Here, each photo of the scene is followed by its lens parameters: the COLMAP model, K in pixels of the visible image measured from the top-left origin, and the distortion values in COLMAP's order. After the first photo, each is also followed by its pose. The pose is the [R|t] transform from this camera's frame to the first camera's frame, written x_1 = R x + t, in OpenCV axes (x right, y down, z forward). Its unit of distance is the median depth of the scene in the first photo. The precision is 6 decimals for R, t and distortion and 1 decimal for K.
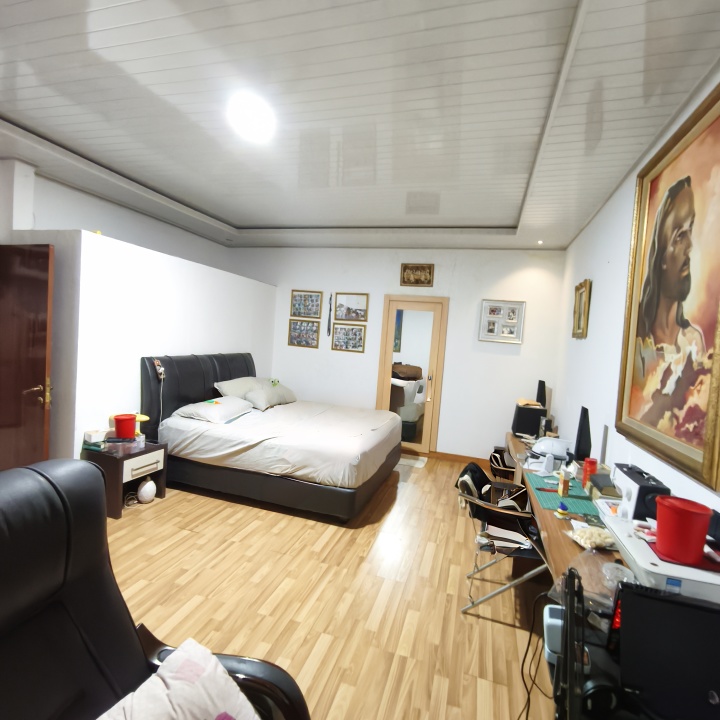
lens RADIAL K [[407.1, 0, 360.4], [0, 407.1, 360.2], [0, 0, 1]] dist [-0.004850, 0.002209]
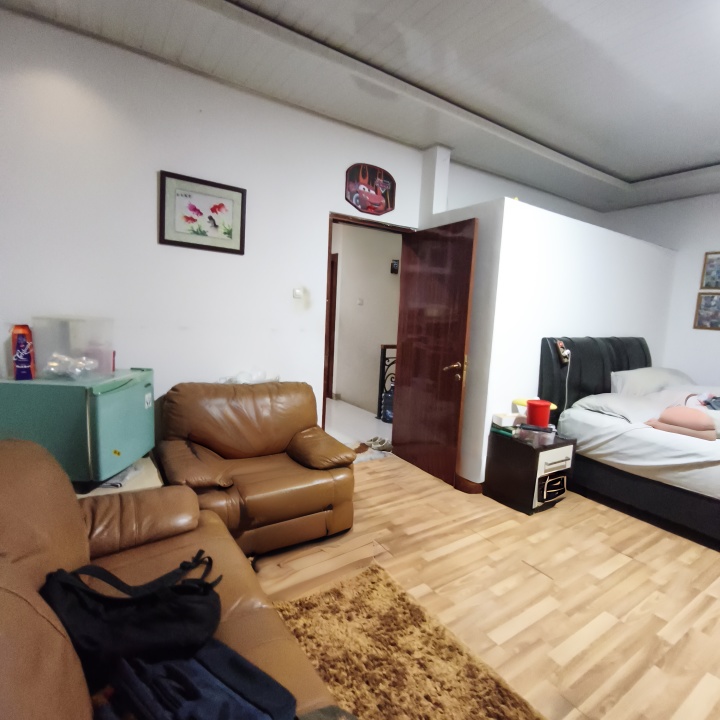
lens RADIAL K [[407.1, 0, 358.5], [0, 407.1, 358.9], [0, 0, 1]] dist [-0.004850, 0.002209]
pose [[0.769877, 0.036323, -0.637158, -0.286507], [-0.027194, 0.999339, 0.024113, 0.029484], [0.637612, -0.001237, 0.770356, 0.058512]]
